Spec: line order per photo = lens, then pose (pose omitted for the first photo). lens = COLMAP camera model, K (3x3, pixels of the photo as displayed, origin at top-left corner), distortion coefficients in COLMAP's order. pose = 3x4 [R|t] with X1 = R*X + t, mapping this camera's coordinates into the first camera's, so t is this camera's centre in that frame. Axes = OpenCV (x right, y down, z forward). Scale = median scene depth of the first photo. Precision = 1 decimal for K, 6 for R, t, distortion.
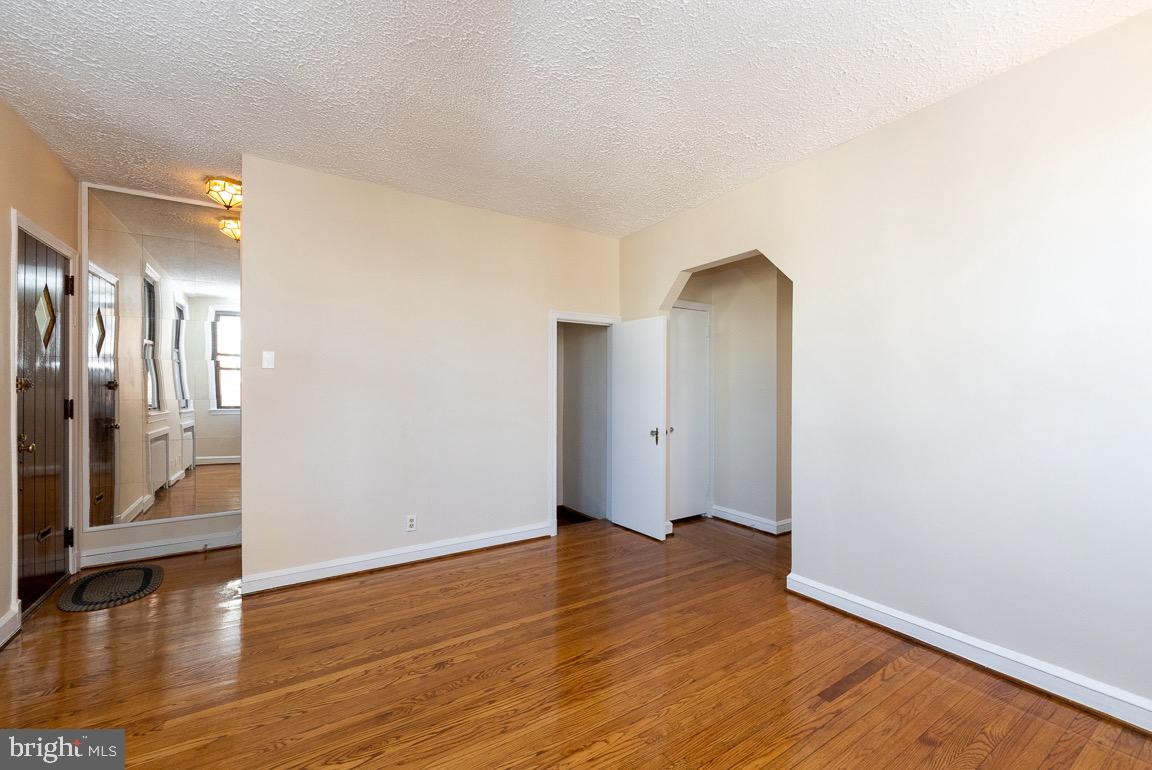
lens RADIAL K [[475.2, 0, 567.5], [0, 475.2, 379.2], [0, 0, 1]] dist [0.023810, -0.002205]
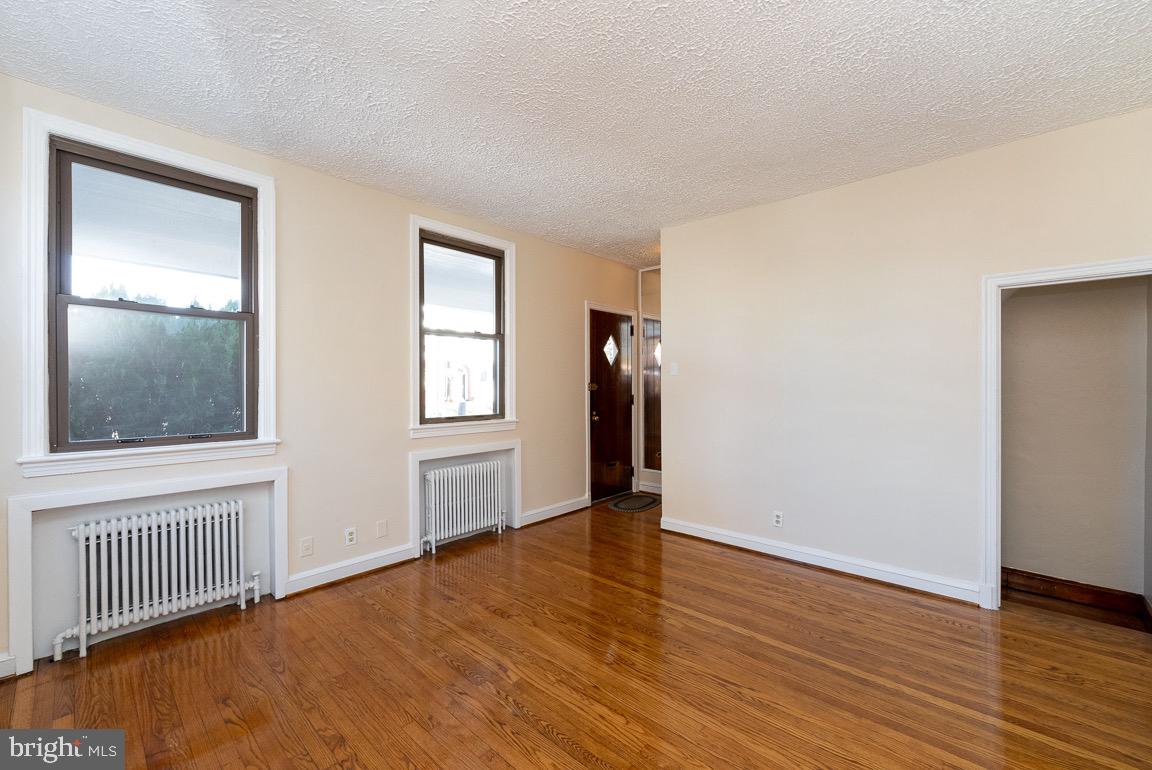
lens RADIAL K [[475.2, 0, 573.4], [0, 475.2, 388.7], [0, 0, 1]] dist [0.023810, -0.002205]
pose [[0.232644, -0.009457, -0.972516, 0.637217], [0.029166, 0.999571, -0.002743, 0.017836], [0.972124, -0.027727, 0.232820, 0.395738]]
